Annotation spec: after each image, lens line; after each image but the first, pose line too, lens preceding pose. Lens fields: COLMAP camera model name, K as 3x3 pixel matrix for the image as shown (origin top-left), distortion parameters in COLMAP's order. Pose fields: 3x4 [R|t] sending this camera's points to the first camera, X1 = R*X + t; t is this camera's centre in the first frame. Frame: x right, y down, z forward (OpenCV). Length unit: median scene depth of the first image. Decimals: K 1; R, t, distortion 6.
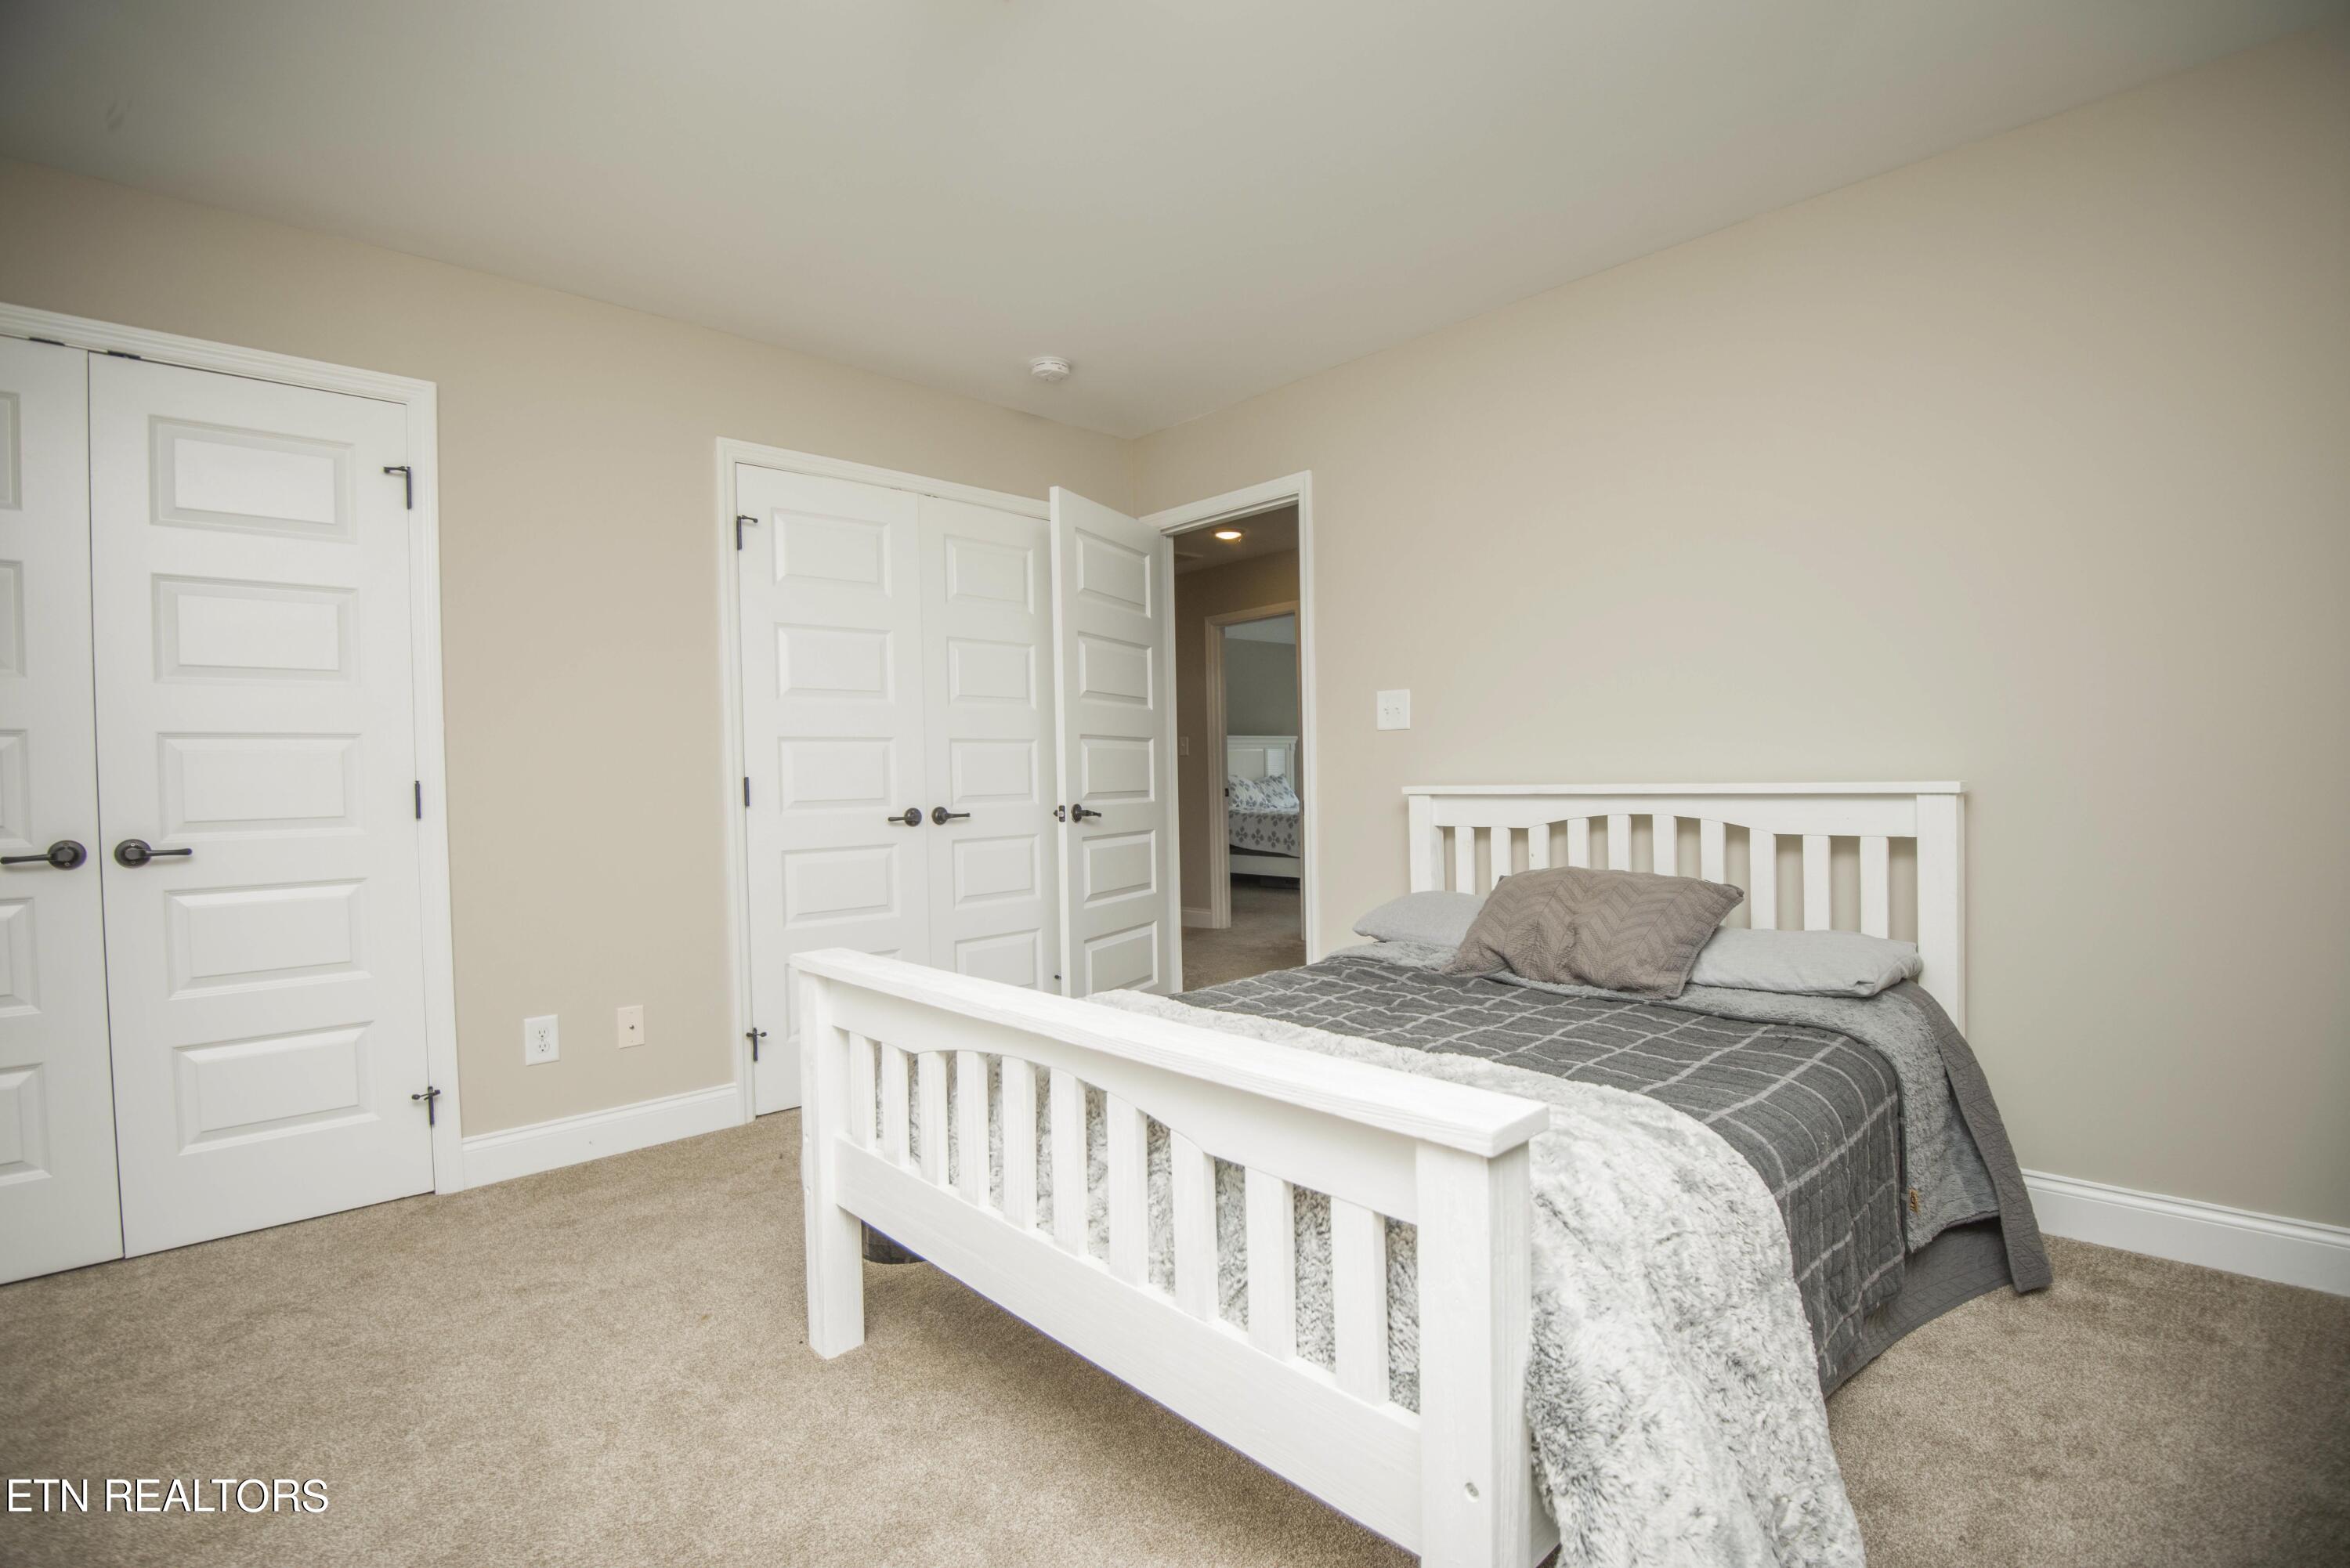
lens RADIAL K [[1078.3, 0, 1180.1], [0, 1078.3, 802.4], [0, 0, 1]] dist [-0.023897, -0.009565]
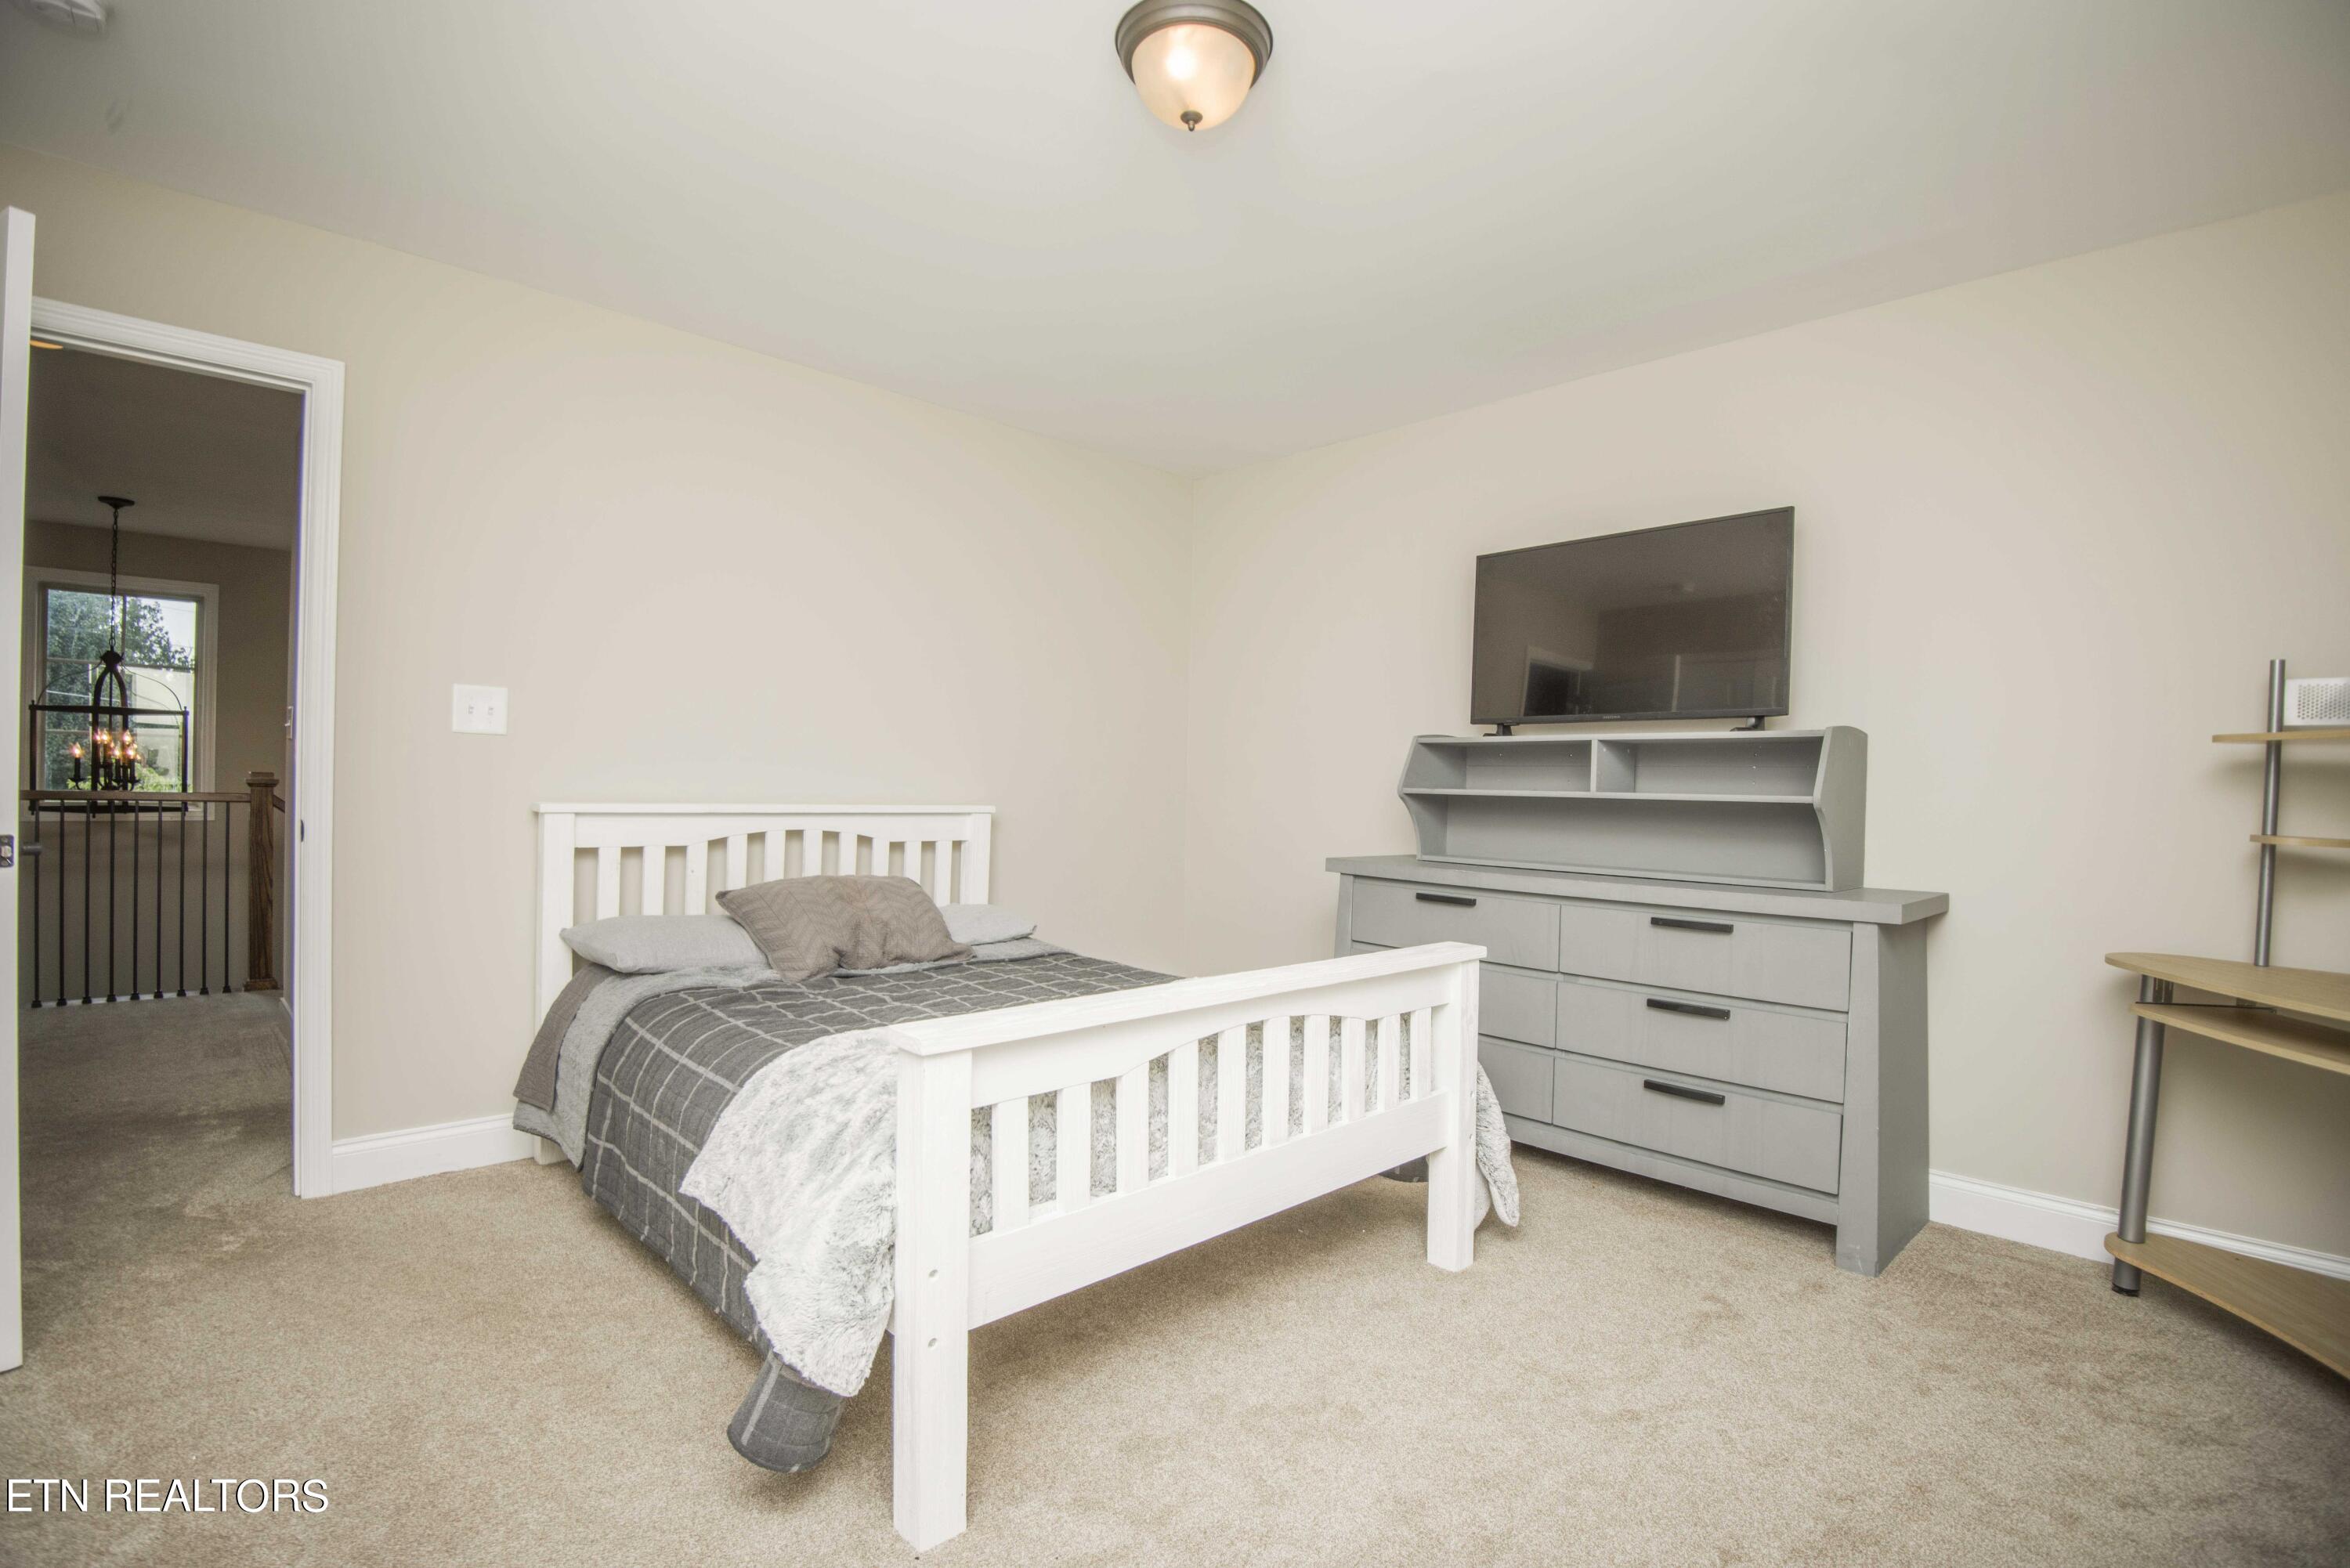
lens RADIAL K [[1072.2, 0, 1183.9], [0, 1072.2, 807.1], [0, 0, 1]] dist [-0.013409, -0.015944]
pose [[-0.003694, -0.002698, 0.999990, -0.721968], [-0.001952, 0.999994, 0.002691, -0.016672], [-0.999991, -0.001942, -0.003699, 0.536273]]
